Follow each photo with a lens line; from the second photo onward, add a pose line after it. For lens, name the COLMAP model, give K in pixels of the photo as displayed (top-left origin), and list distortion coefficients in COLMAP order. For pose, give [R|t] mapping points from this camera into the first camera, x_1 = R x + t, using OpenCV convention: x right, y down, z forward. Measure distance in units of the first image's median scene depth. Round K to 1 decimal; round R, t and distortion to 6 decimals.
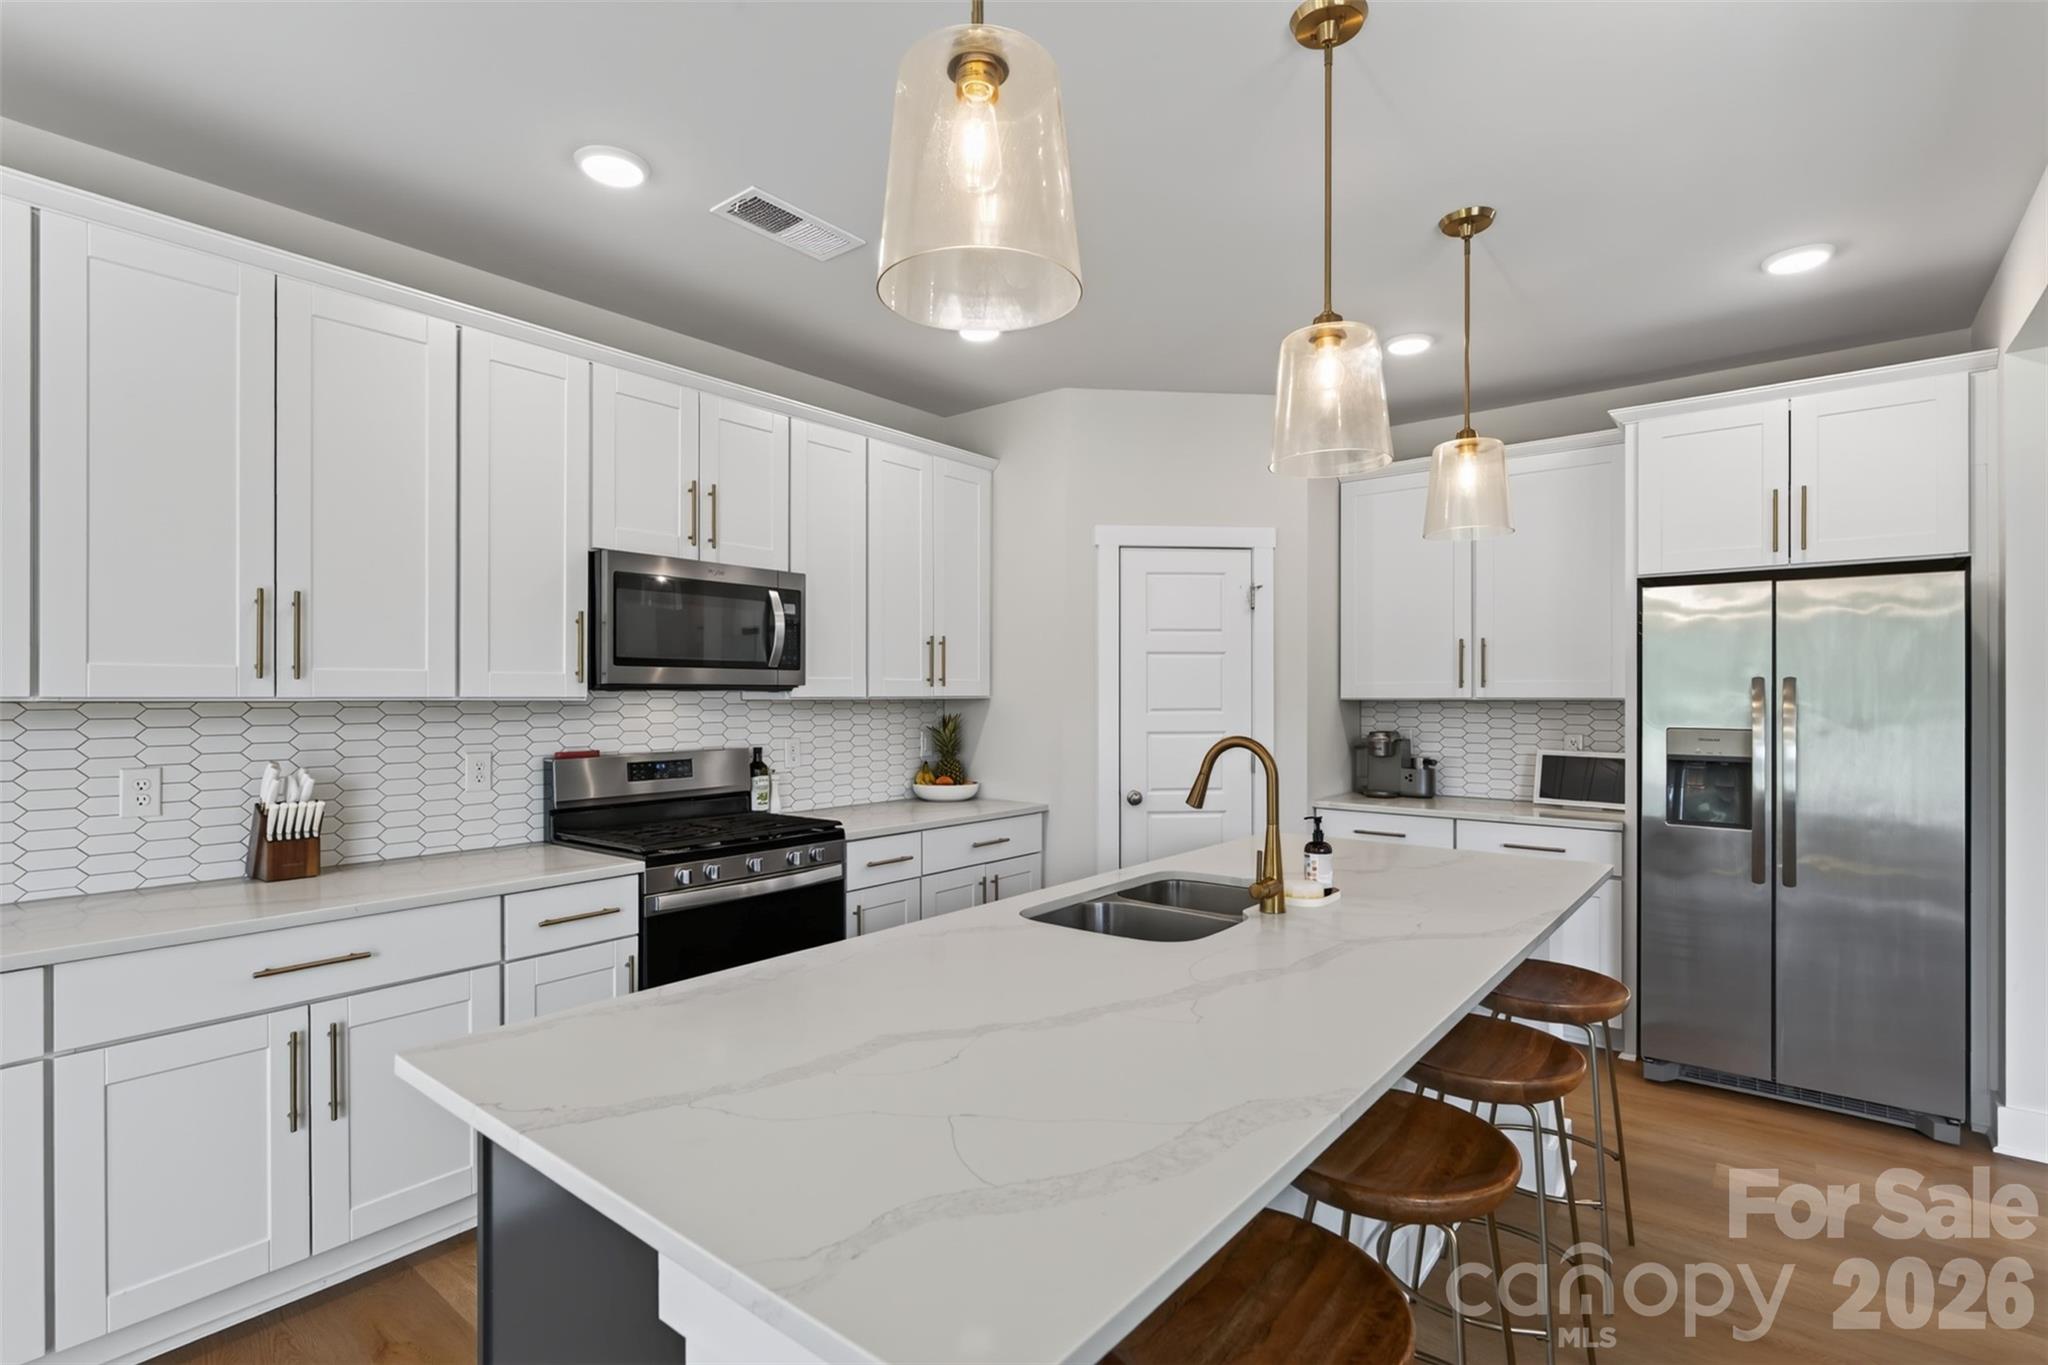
lens RADIAL K [[963.9, 0, 1023.4], [0, 963.9, 697.9], [0, 0, 1]] dist [-0.000031, 0.000142]
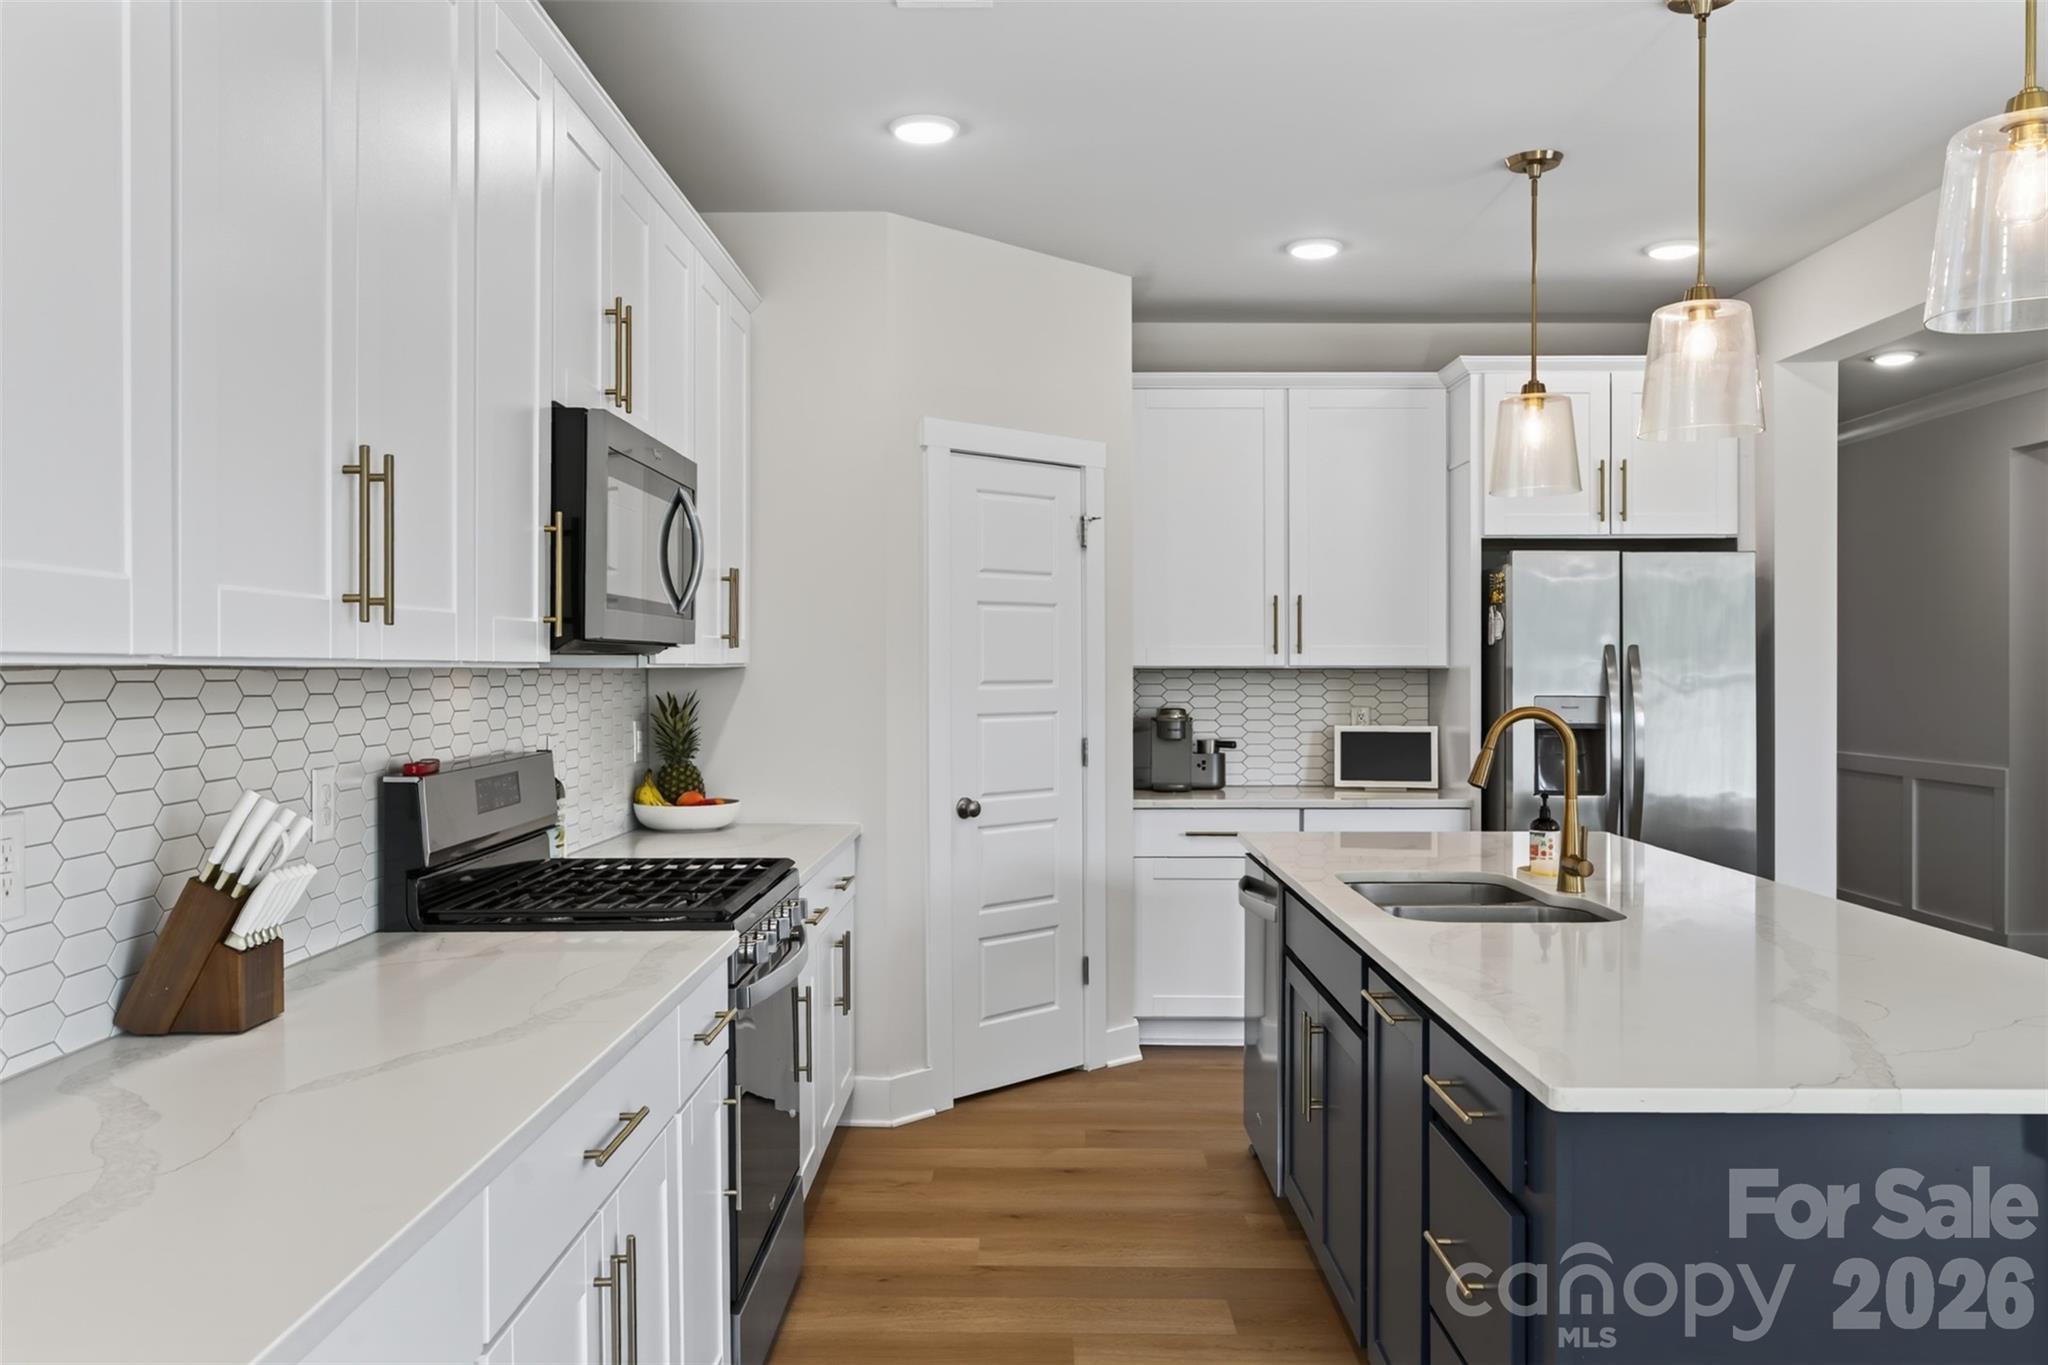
lens RADIAL K [[1587.5, 0, 1024.0], [0, 1587.5, 682.5], [0, 0, 1]] dist [0.004154, 0.008443]
pose [[0.775711, -0.006423, 0.631055, -0.678815], [0.001320, 0.999963, 0.008555, 0.002657], [-0.631087, -0.005803, 0.775691, 0.077872]]
